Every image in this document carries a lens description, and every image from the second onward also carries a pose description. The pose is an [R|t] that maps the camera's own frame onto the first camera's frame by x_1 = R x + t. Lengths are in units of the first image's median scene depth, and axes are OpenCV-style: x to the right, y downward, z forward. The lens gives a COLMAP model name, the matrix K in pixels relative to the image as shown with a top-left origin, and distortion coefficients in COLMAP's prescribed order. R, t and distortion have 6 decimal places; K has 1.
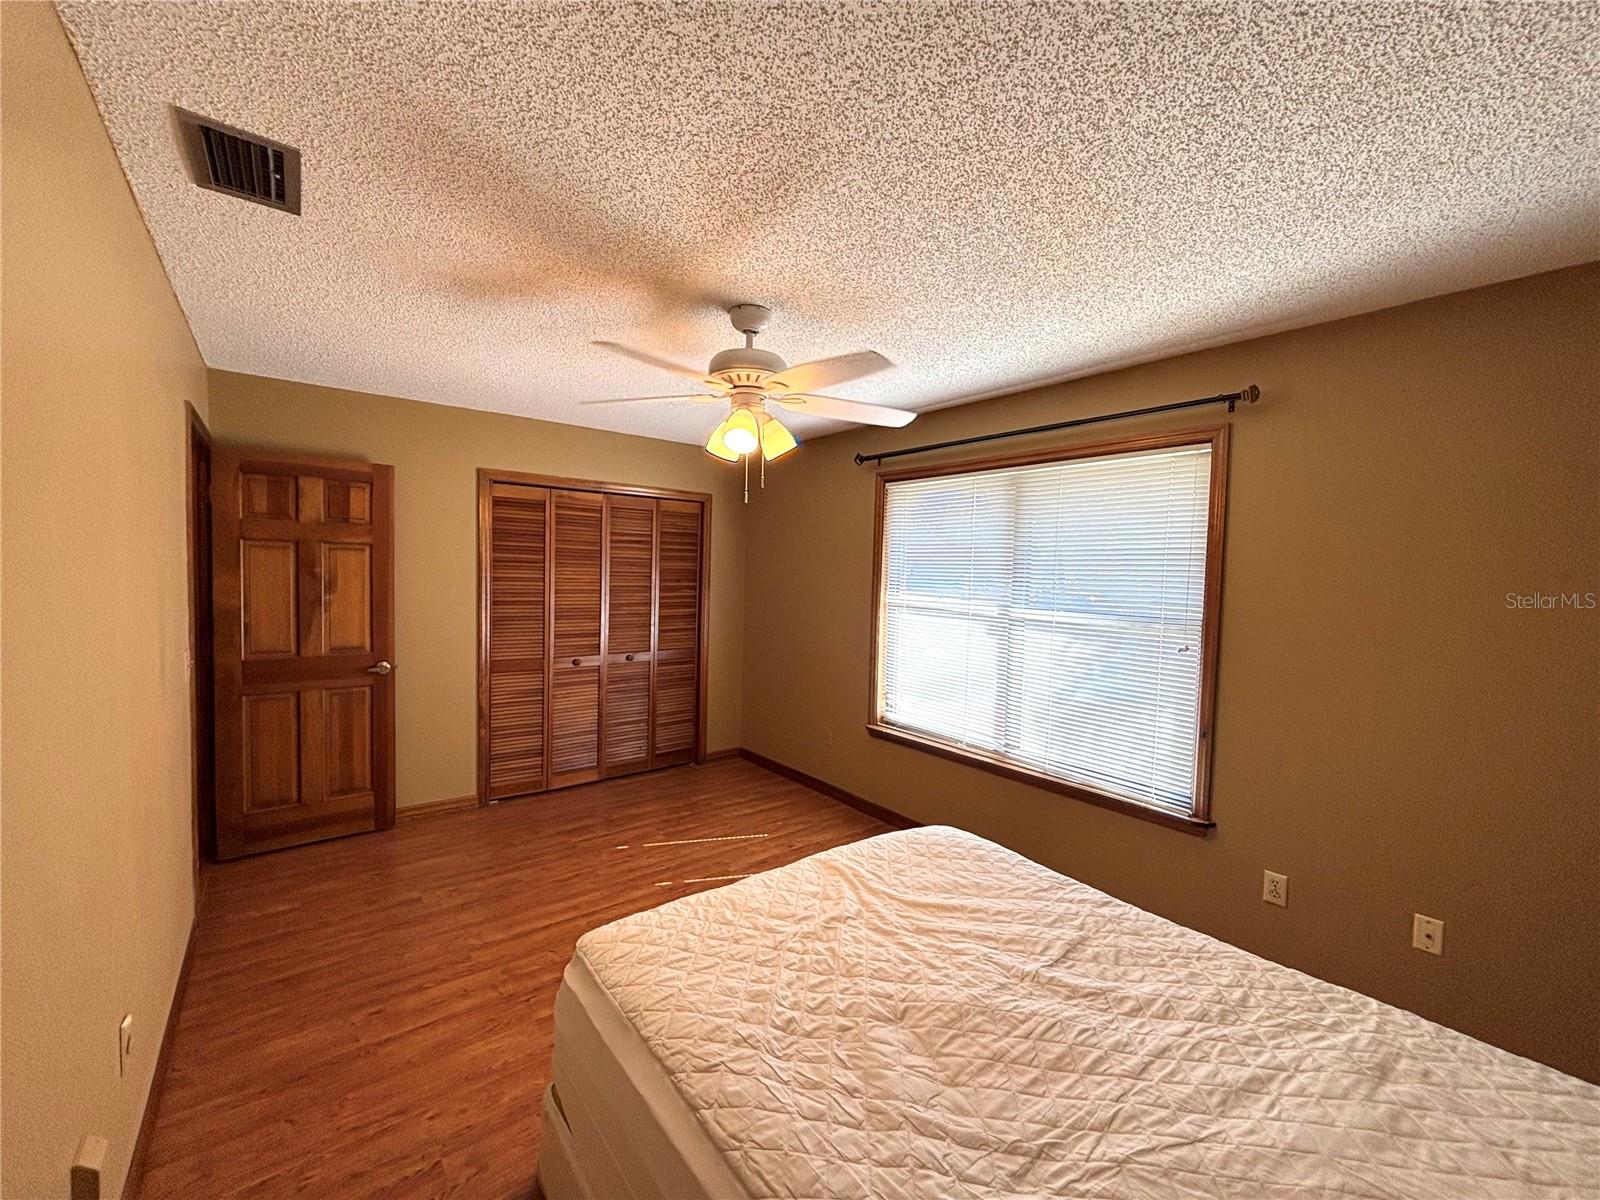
lens RADIAL K [[655.8, 0, 792.5], [0, 655.8, 599.6], [0, 0, 1]] dist [0.001665, -0.000026]
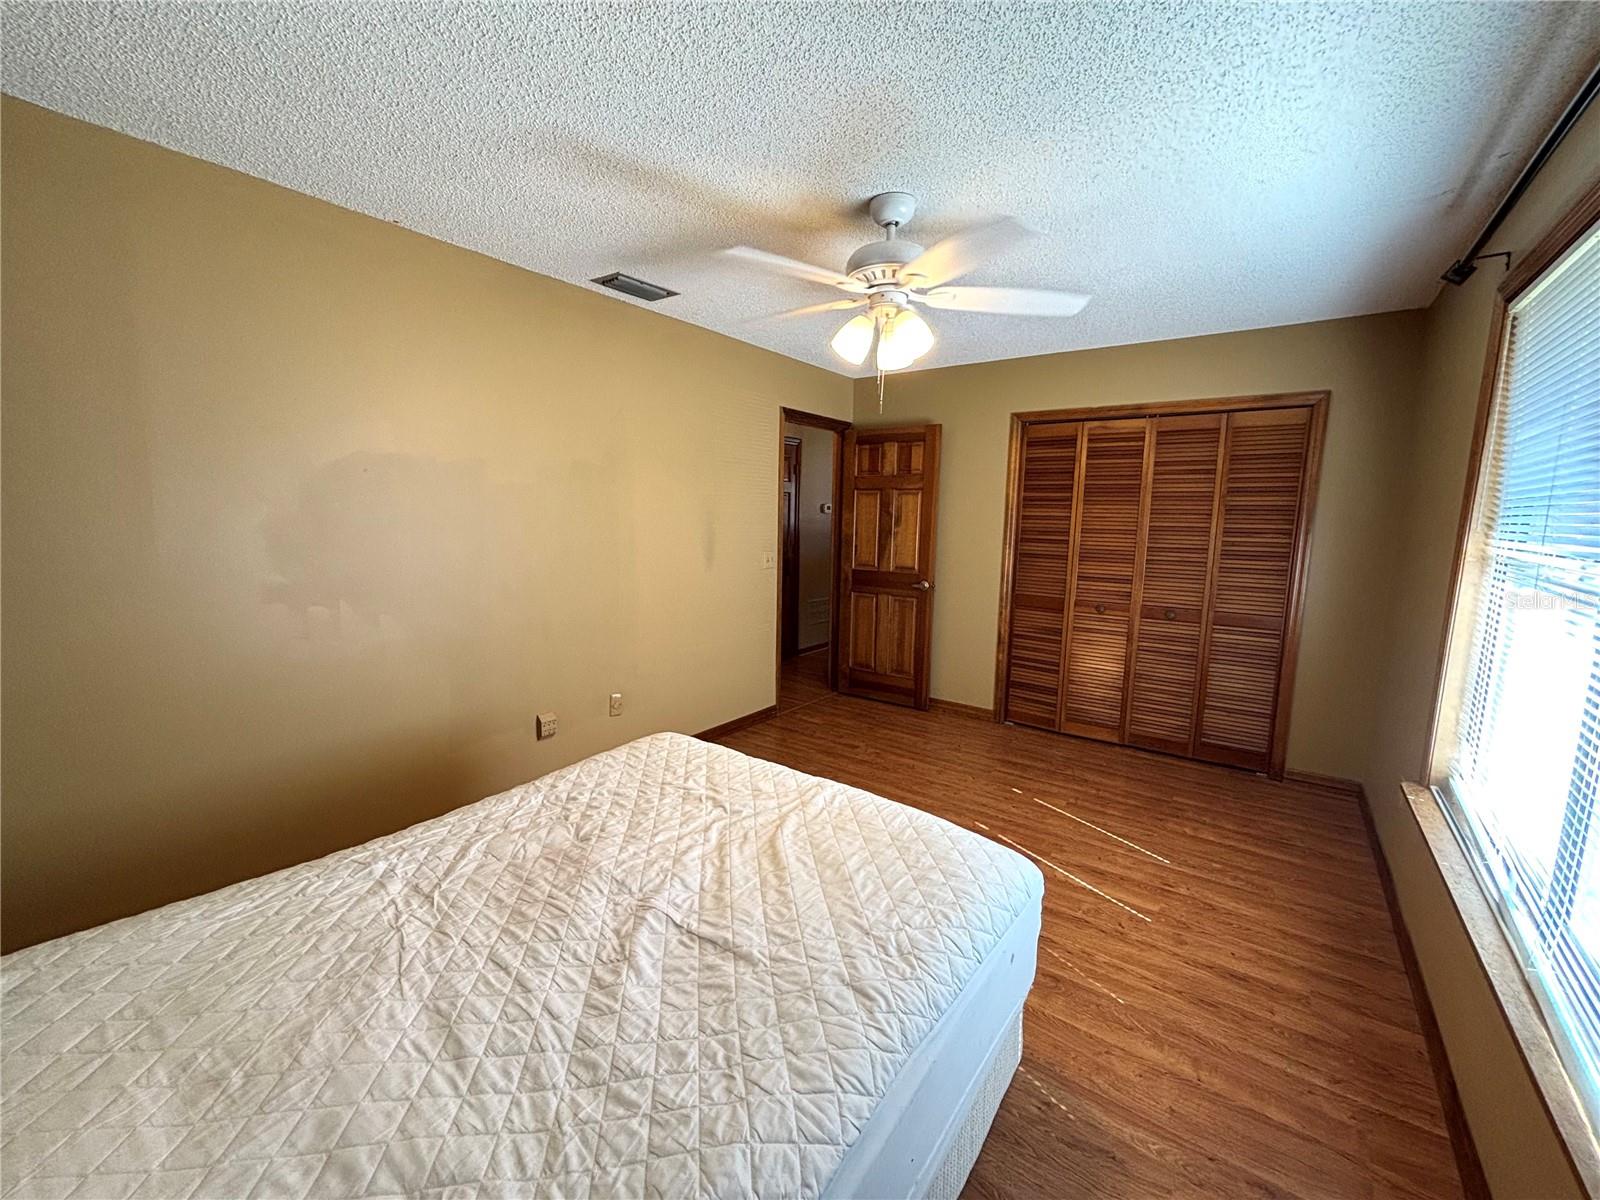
lens RADIAL K [[655.8, 0, 792.5], [0, 655.8, 599.6], [0, 0, 1]] dist [0.001665, -0.000026]
pose [[0.252509, 0.107024, -0.961658, 0.525755], [-0.057631, 0.993763, 0.095464, 0.023321], [0.965877, 0.031316, 0.257102, 0.400554]]
